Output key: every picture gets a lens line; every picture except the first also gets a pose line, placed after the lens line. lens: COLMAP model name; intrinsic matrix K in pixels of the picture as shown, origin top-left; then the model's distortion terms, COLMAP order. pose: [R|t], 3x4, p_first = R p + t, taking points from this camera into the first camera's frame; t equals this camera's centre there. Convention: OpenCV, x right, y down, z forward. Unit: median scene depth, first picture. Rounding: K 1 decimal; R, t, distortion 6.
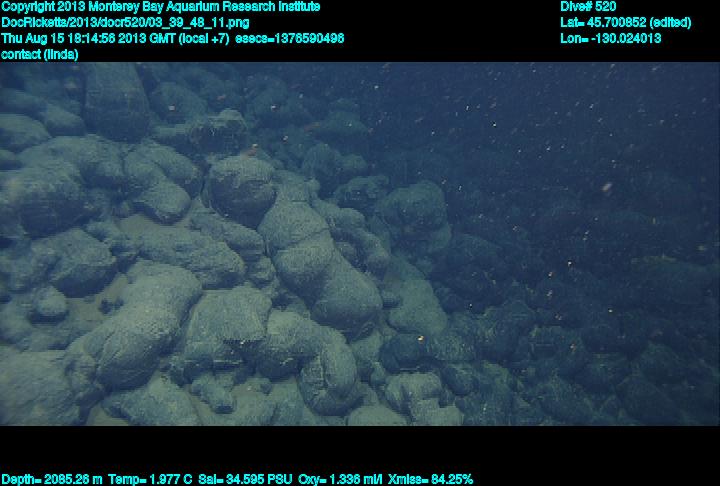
lens RADIAL K [[500.2, 0, 360.9], [0, 500.2, 281.9], [0, 0, 1]] dist [-0.005210, 0.131313]
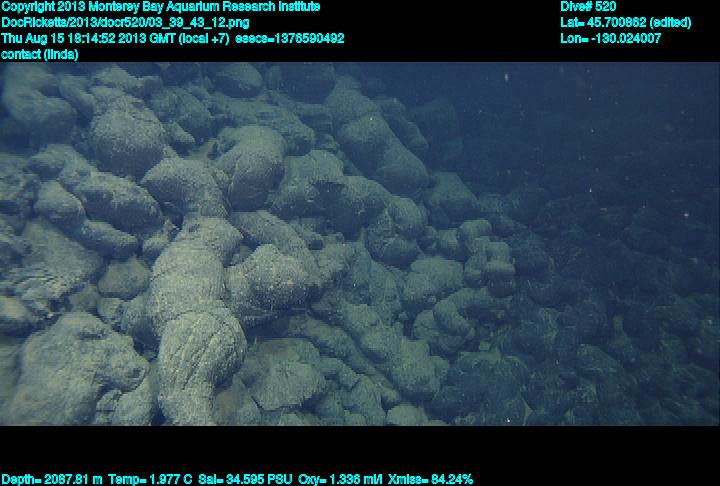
lens RADIAL K [[500.2, 0, 360.9], [0, 500.2, 281.9], [0, 0, 1]] dist [-0.005210, 0.131313]
pose [[0.990326, -0.039631, 0.132978, -0.302521], [0.044665, 0.998386, -0.035084, 0.354173], [-0.131373, 0.040685, 0.990498, -0.138884]]
